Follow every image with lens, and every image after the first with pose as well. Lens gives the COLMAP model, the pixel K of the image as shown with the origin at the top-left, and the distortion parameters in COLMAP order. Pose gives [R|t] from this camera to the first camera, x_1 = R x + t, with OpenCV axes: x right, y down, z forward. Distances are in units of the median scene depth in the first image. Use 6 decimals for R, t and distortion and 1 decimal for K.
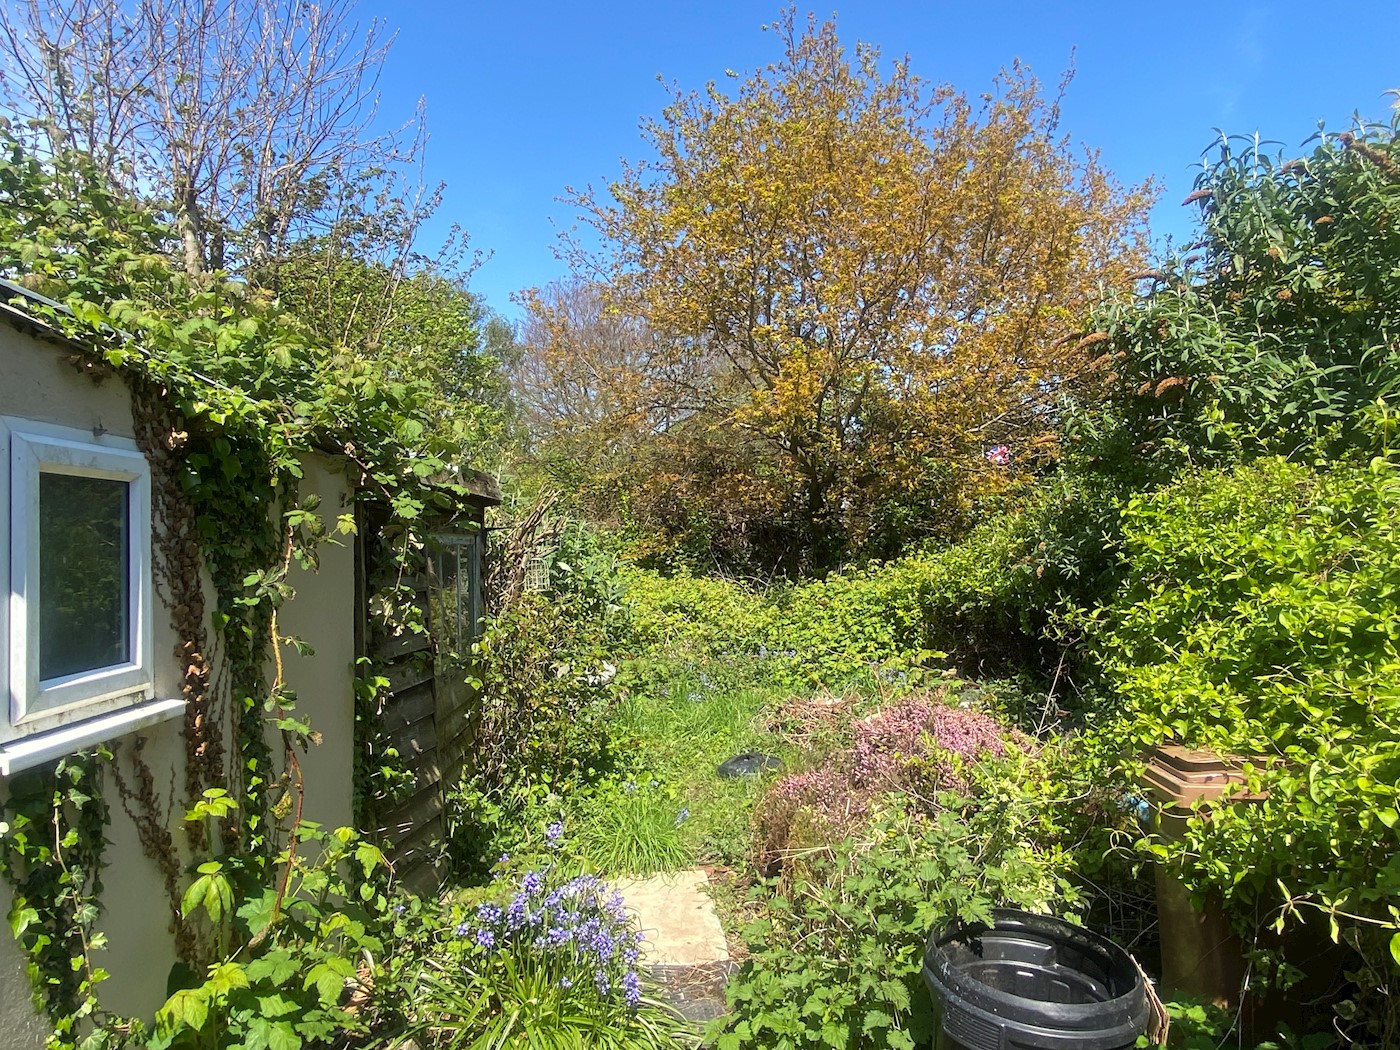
lens RADIAL K [[890.5, 0, 710.6], [0, 890.5, 523.7], [0, 0, 1]] dist [0.022309, -0.028462]
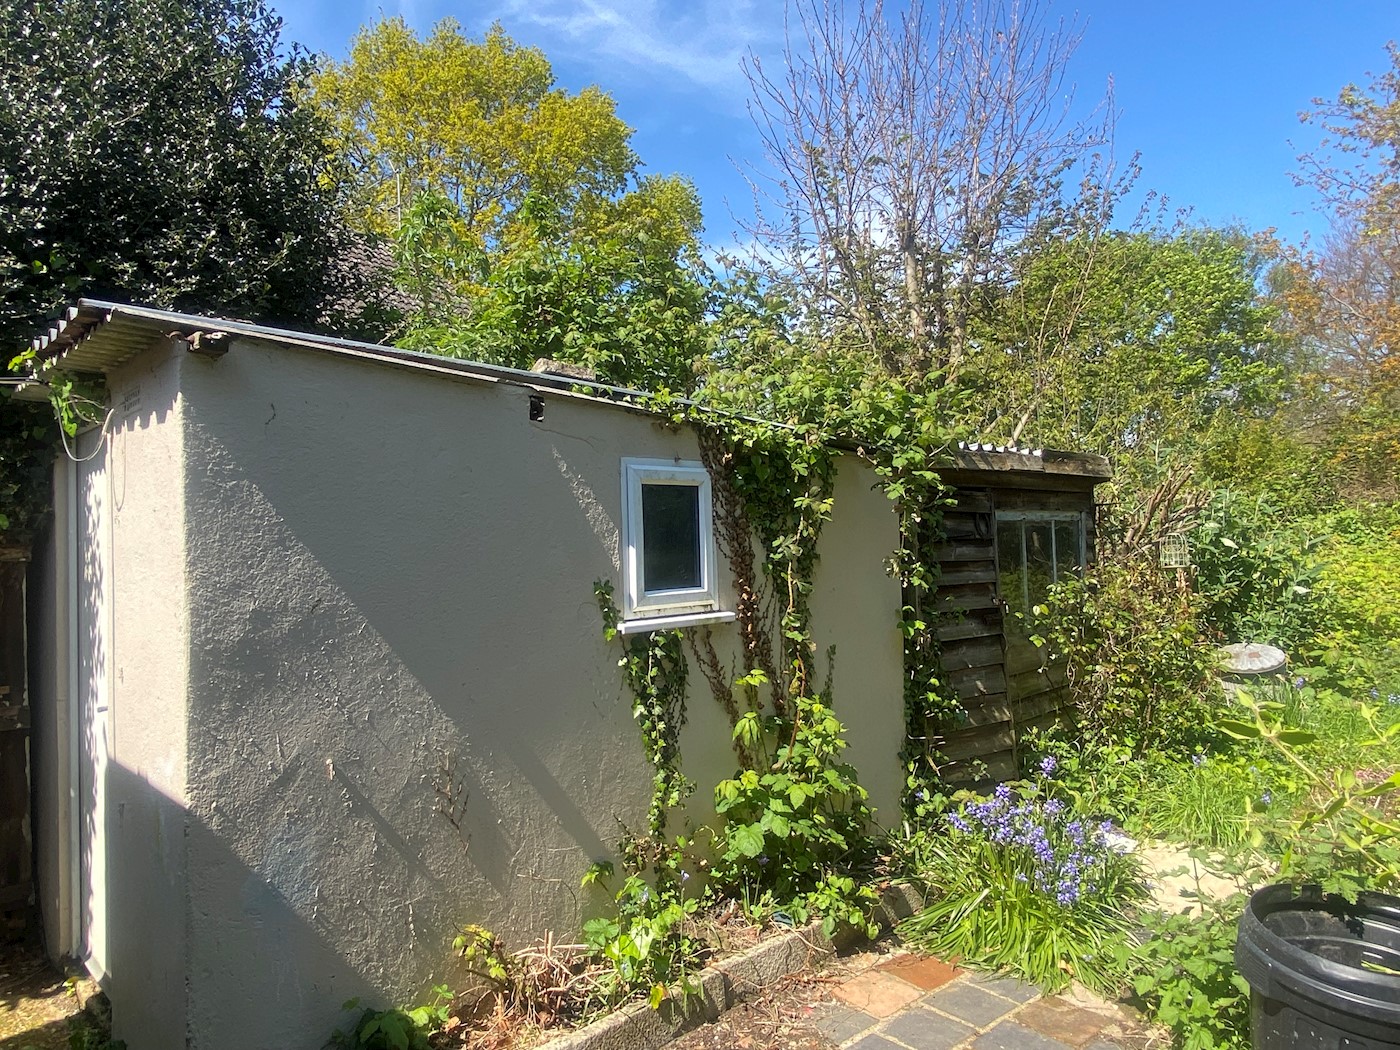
lens RADIAL K [[890.5, 0, 698.3], [0, 890.5, 523.9], [0, 0, 1]] dist [0.022309, -0.028462]
pose [[0.670937, -0.012340, -0.741411, 0.601243], [0.029265, 0.999523, 0.009847, 0.011053], [0.740936, -0.028304, 0.670979, -0.168566]]
